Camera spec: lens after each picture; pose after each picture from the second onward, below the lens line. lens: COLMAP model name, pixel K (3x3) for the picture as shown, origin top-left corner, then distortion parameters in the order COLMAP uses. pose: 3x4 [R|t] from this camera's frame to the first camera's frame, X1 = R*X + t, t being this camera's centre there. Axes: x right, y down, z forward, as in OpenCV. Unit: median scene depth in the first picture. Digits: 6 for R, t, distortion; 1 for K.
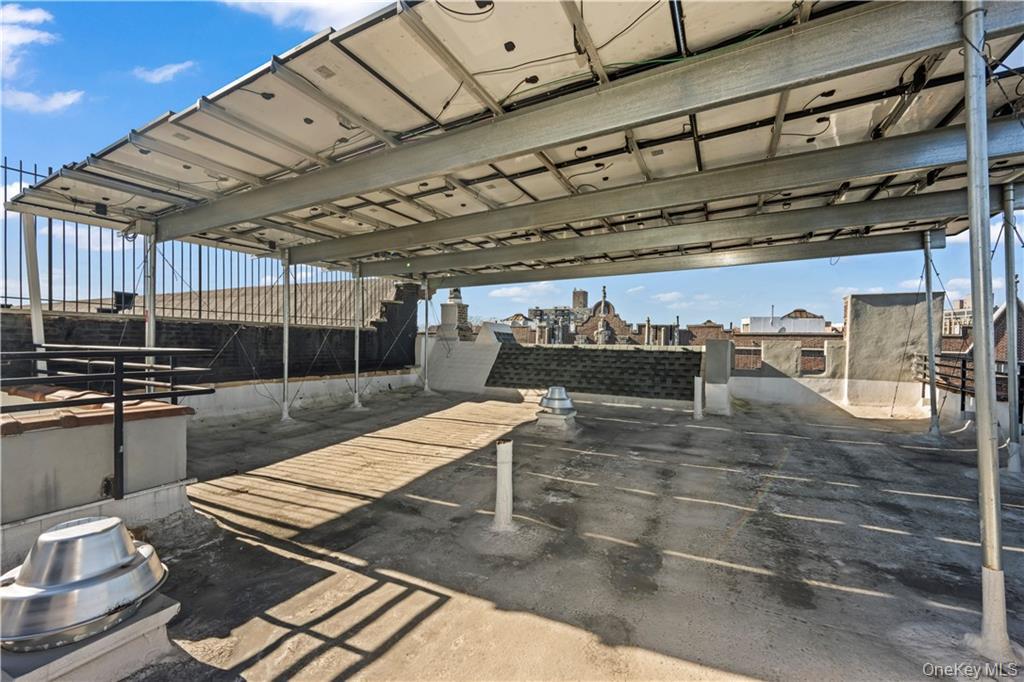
lens RADIAL K [[406.8, 0, 512.0], [0, 406.8, 341.0], [0, 0, 1]] dist [0.000876, 0.000233]
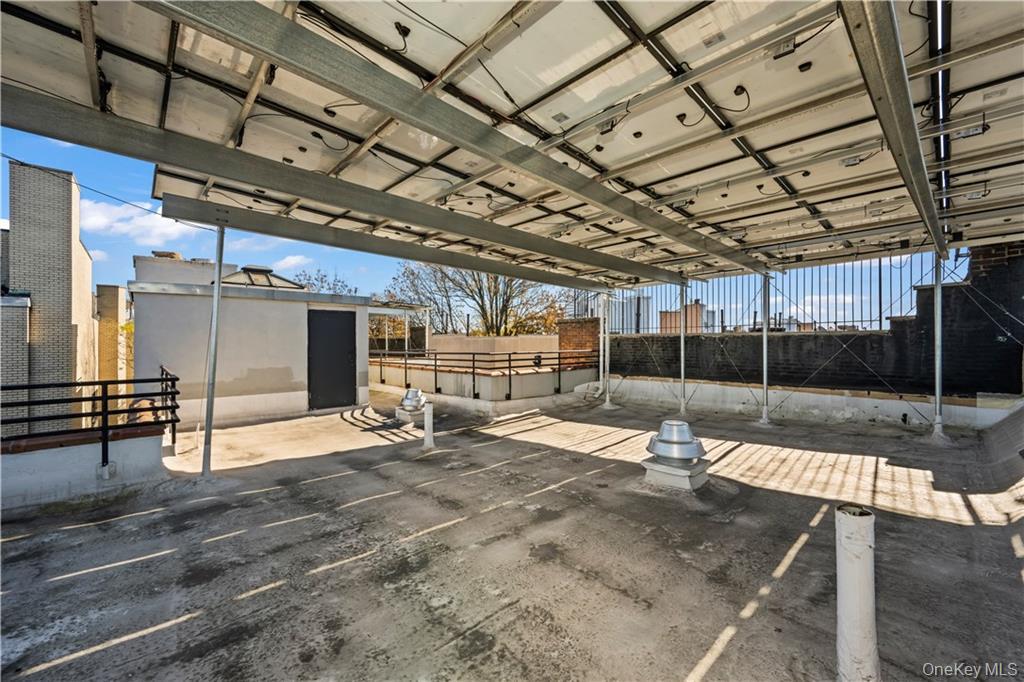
lens RADIAL K [[406.8, 0, 512.0], [0, 406.8, 341.0], [0, 0, 1]] dist [0.000876, 0.000233]
pose [[-0.332836, -0.016410, -0.942842, 1.266315], [0.003393, 0.999821, -0.018600, 0.000525], [0.942978, -0.009390, -0.332721, 1.554850]]
